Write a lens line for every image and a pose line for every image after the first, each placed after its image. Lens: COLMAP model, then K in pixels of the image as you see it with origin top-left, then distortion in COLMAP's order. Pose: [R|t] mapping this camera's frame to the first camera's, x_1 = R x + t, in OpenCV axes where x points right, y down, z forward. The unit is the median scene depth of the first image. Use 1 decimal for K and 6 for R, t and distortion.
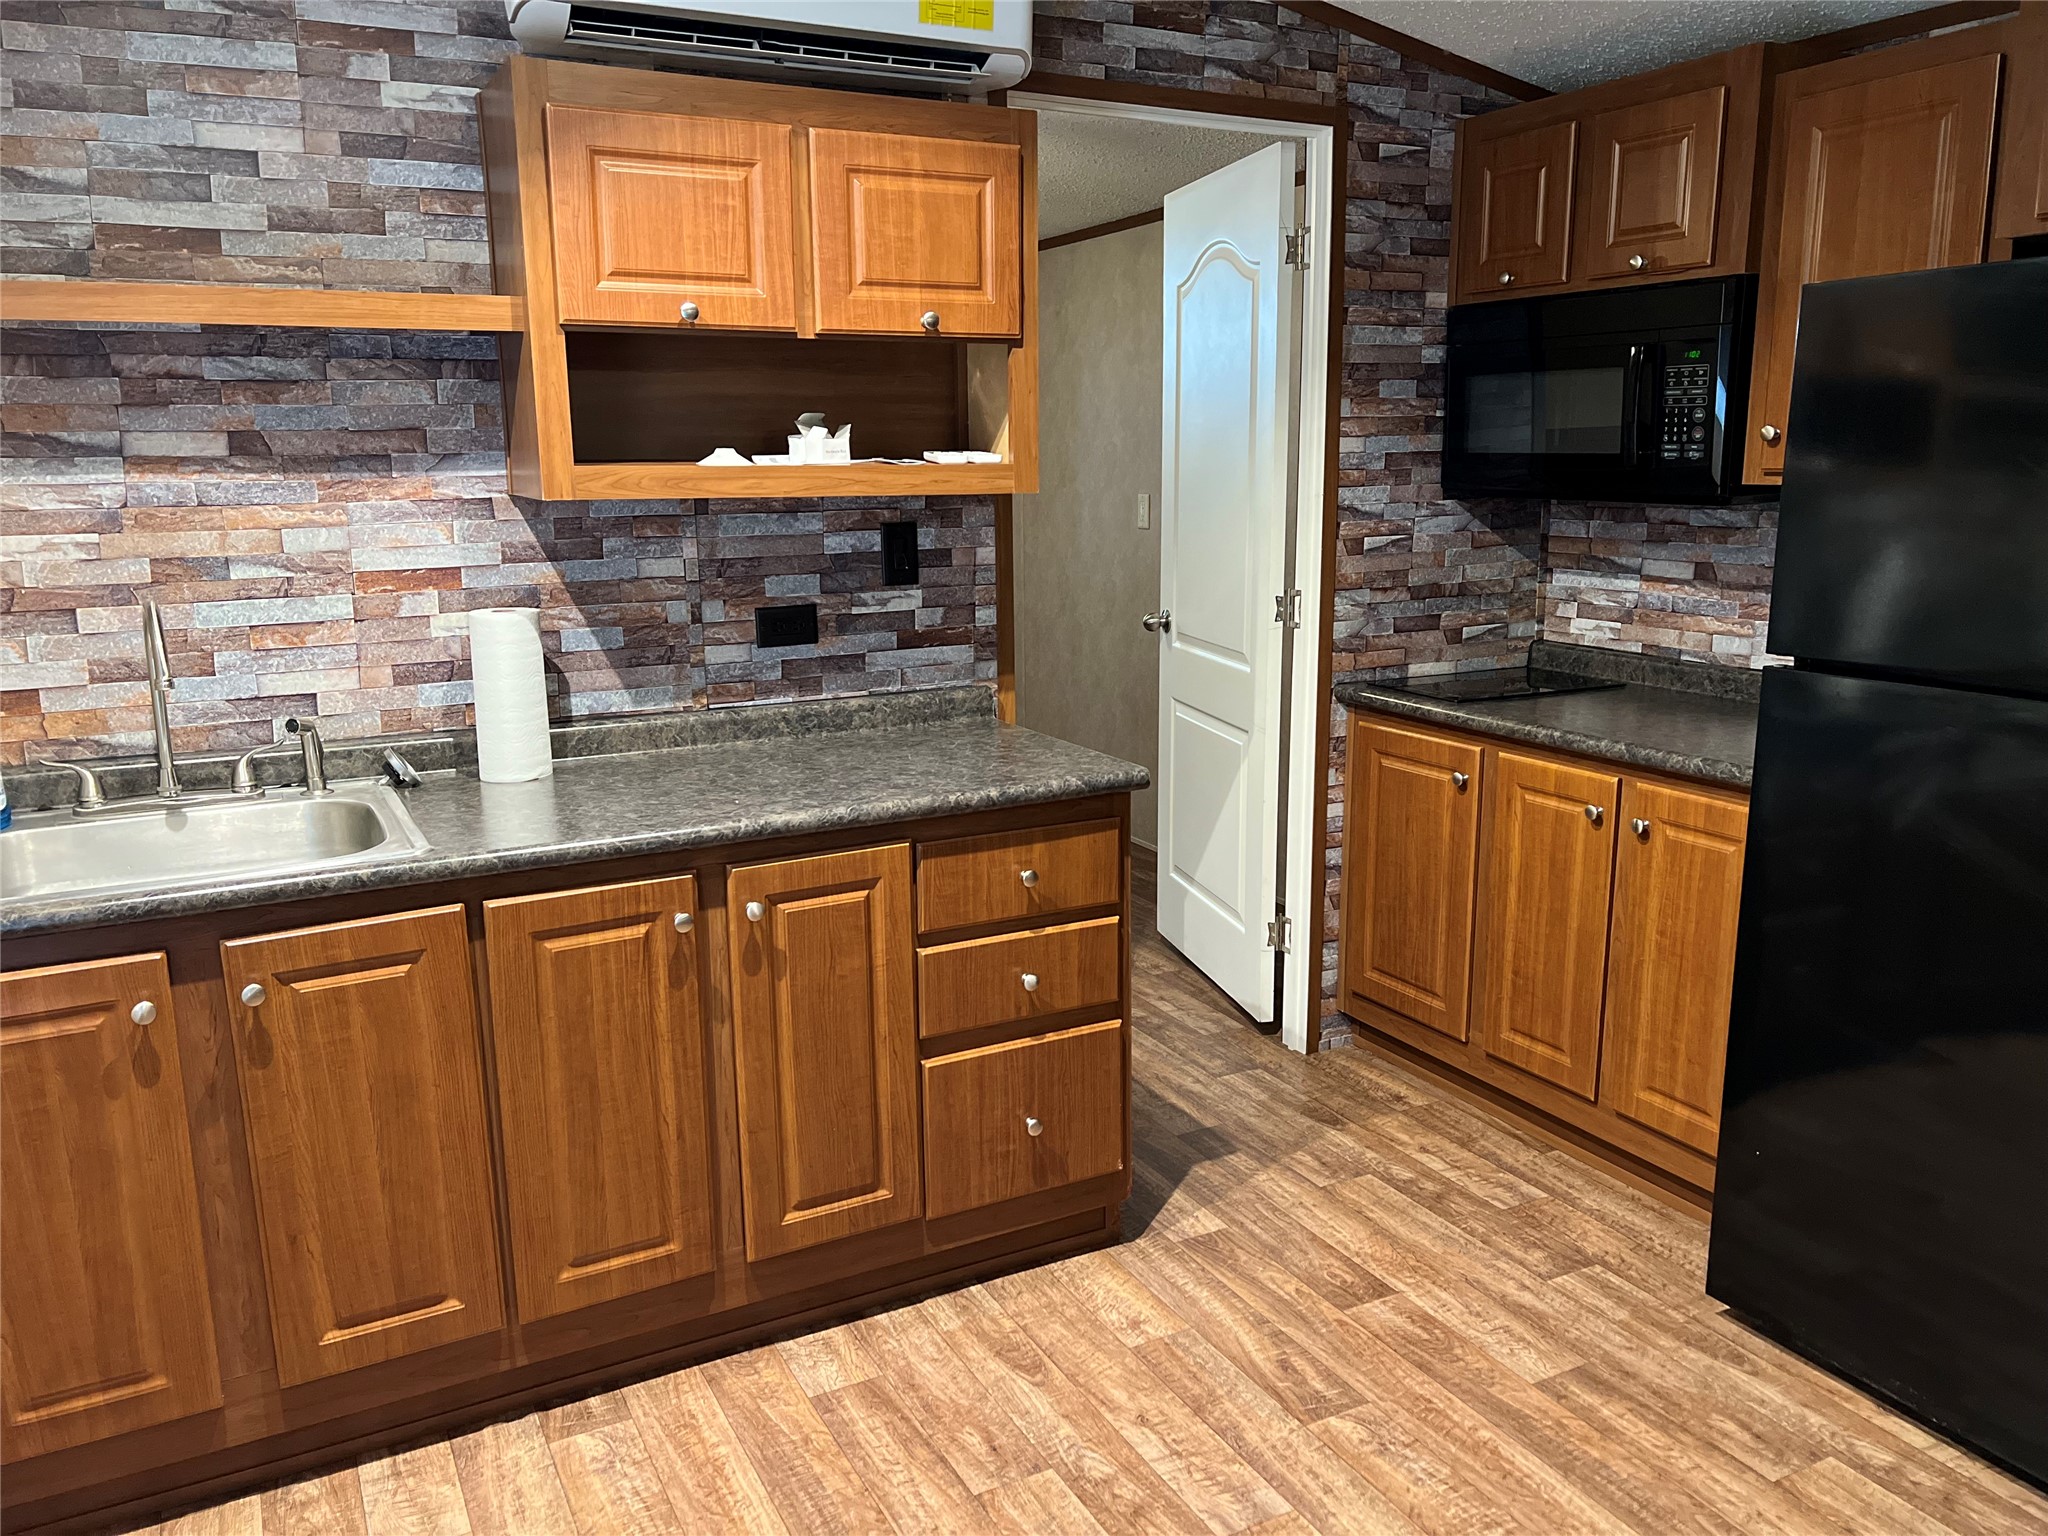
lens RADIAL K [[1539.0, 0, 1013.3], [0, 1539.0, 773.3], [0, 0, 1]] dist [0.048455, -0.049459]
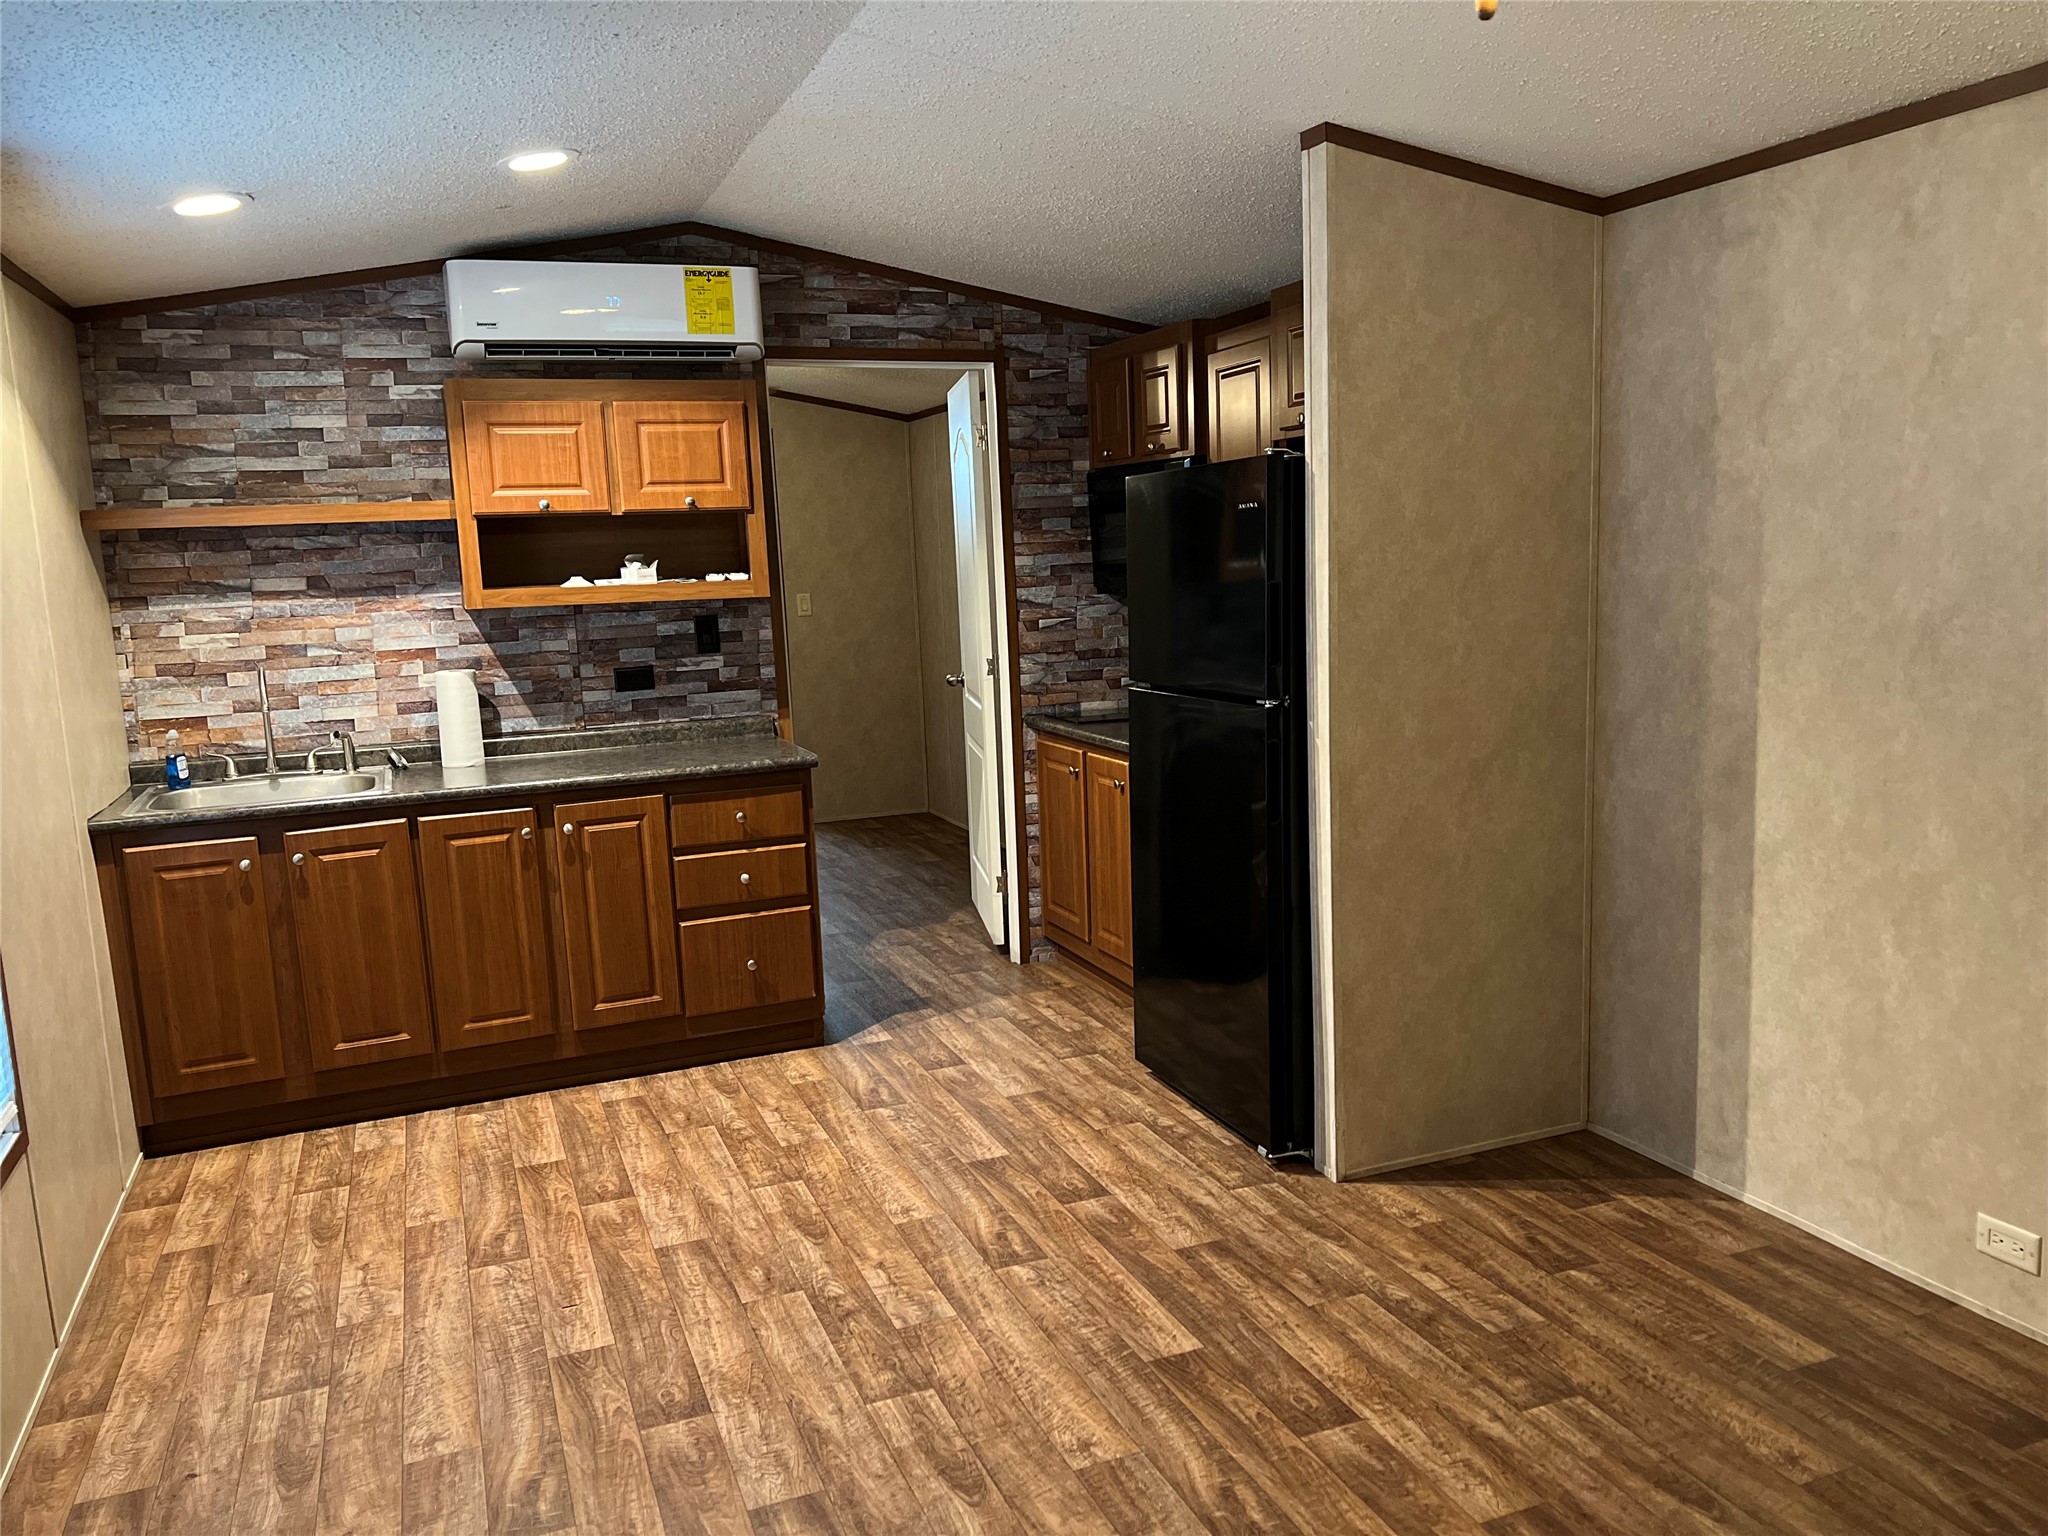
lens RADIAL K [[1539.0, 0, 1026.4], [0, 1539.0, 787.8], [0, 0, 1]] dist [0.048455, -0.049459]
pose [[0.994090, -0.013101, -0.107768, 0.526828], [0.007689, 0.998695, -0.050480, 0.127133], [0.108289, 0.049353, 0.992894, -0.707992]]
